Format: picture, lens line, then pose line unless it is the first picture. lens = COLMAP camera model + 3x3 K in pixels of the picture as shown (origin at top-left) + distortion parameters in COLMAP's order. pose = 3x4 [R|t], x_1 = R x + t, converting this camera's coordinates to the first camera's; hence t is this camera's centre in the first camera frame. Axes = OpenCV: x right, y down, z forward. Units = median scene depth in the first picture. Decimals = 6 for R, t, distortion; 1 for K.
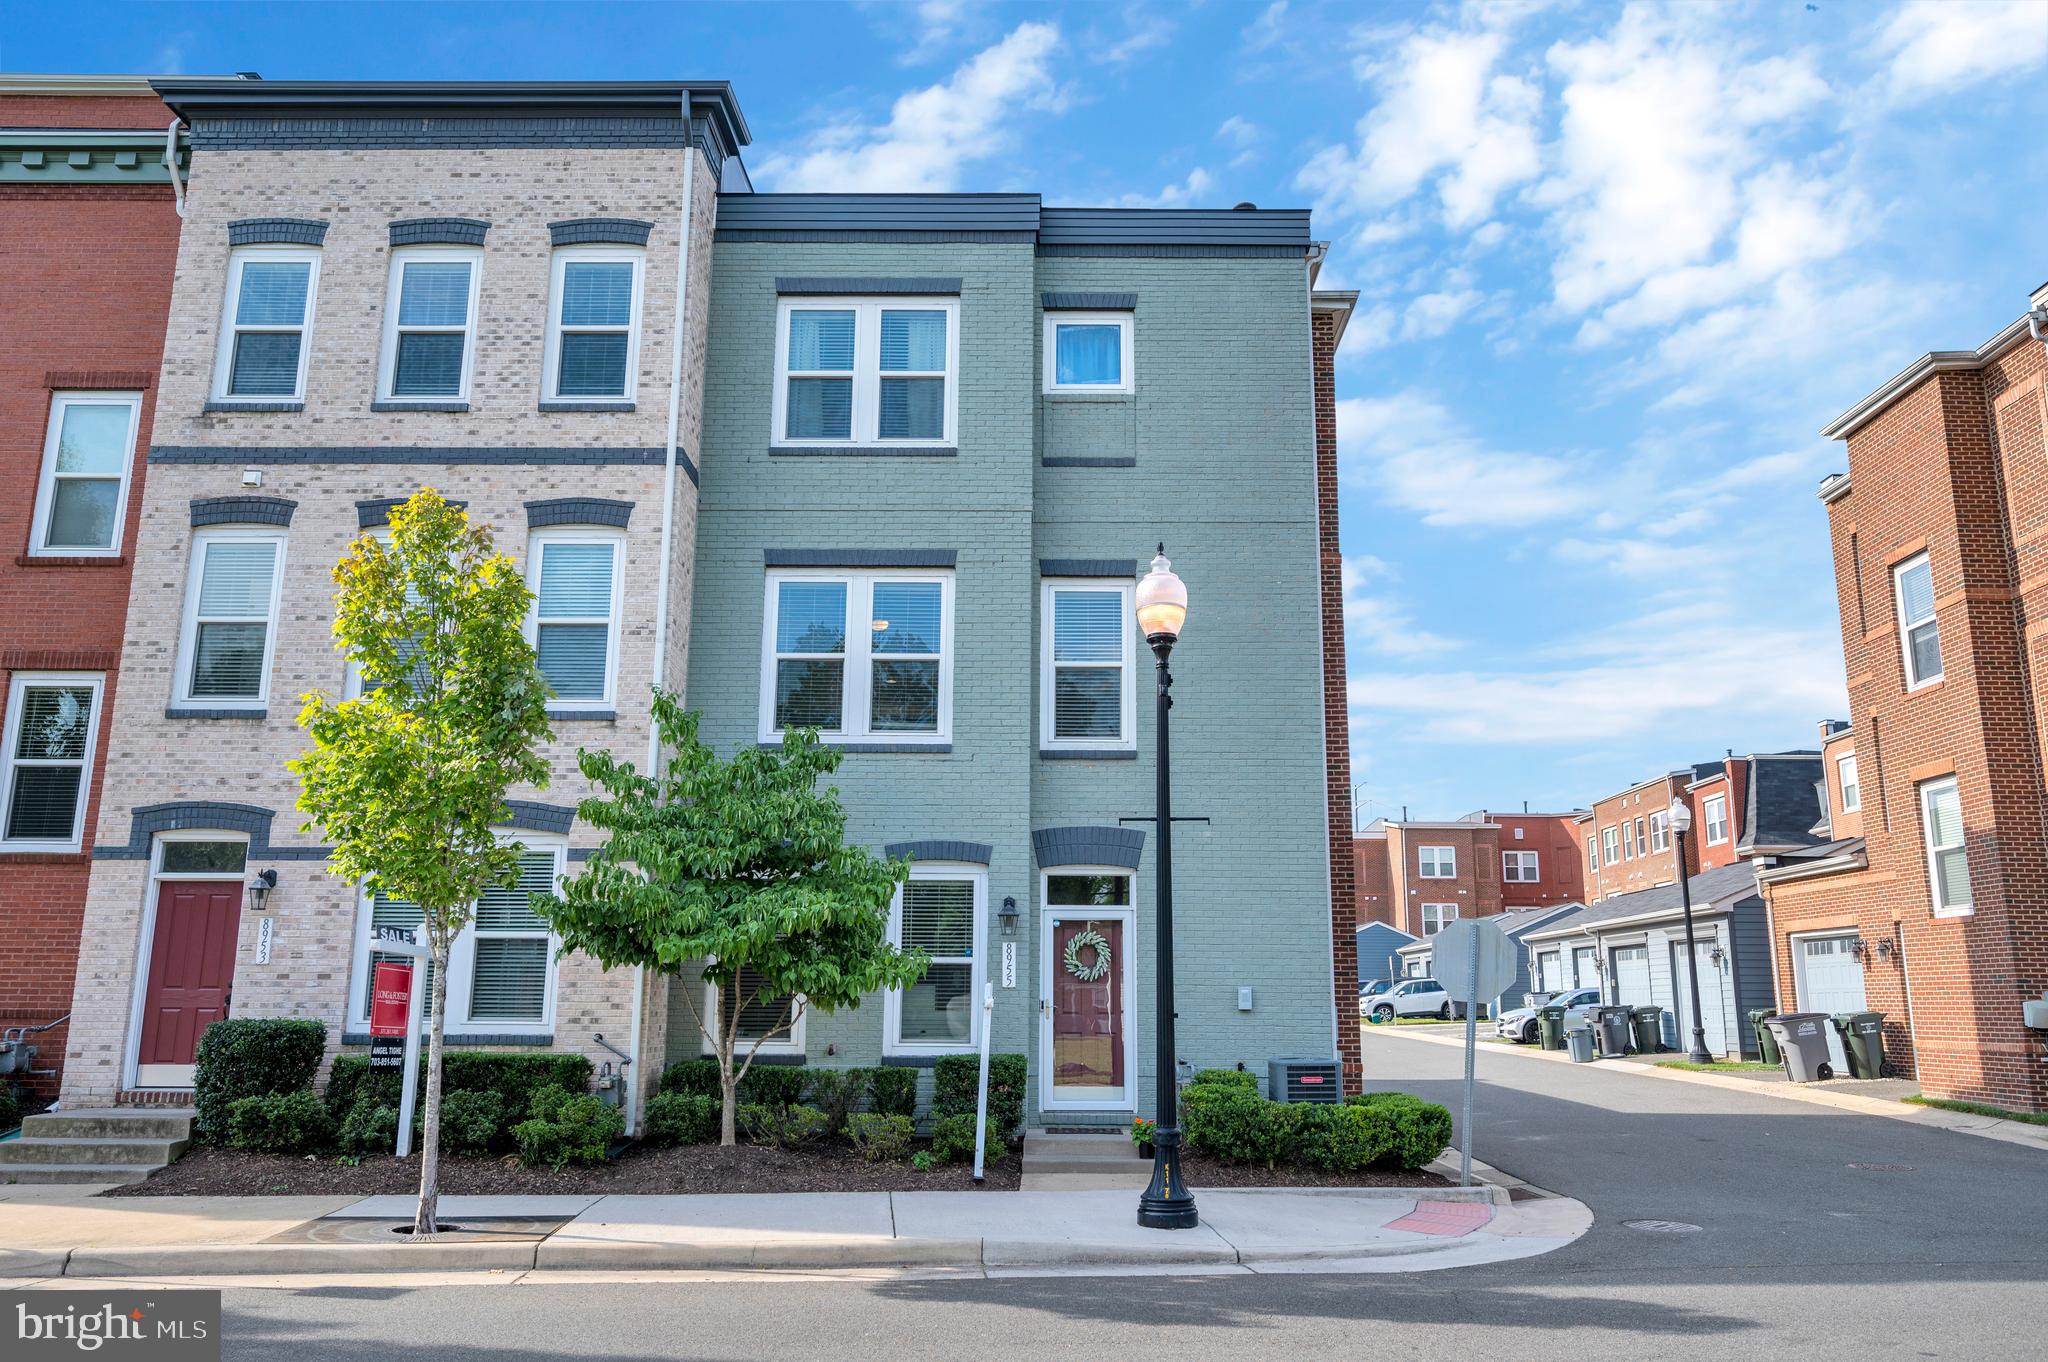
lens RADIAL K [[1537.8, 0, 1111.6], [0, 1537.8, 684.2], [0, 0, 1]] dist [-0.005296, 0.003017]
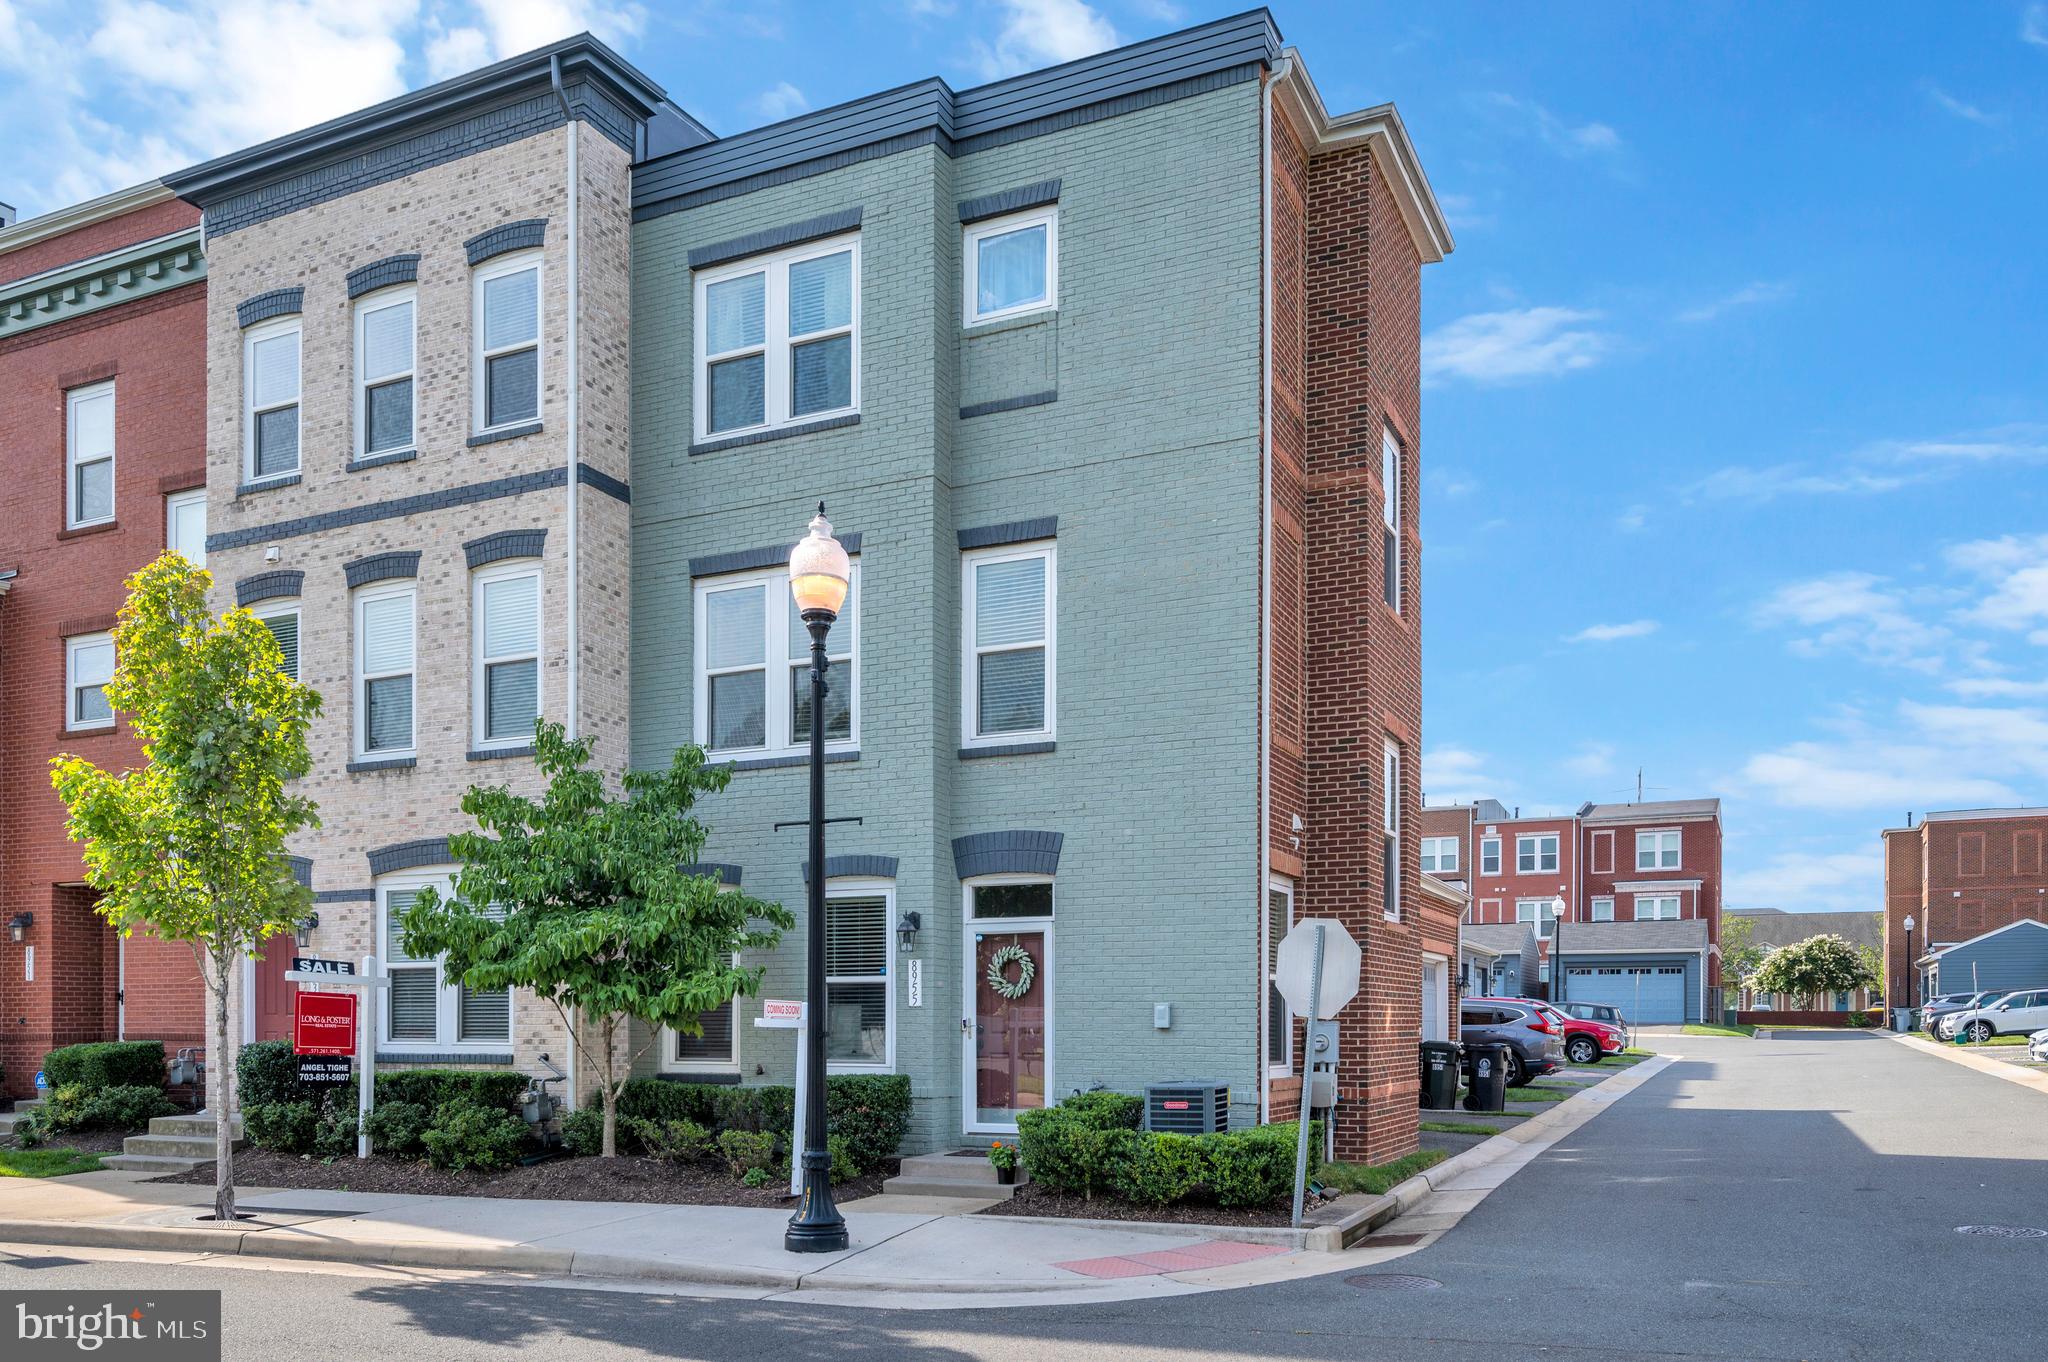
lens RADIAL K [[1631.6, 0, 1027.4], [0, 1631.6, 1053.0], [0, 0, 1]] dist [-0.003799, 0.002402]
pose [[0.901973, 0.001236, -0.431791, 0.412436], [0.094104, 0.975396, 0.199368, 0.029809], [0.421414, -0.220458, 0.879664, 0.130956]]
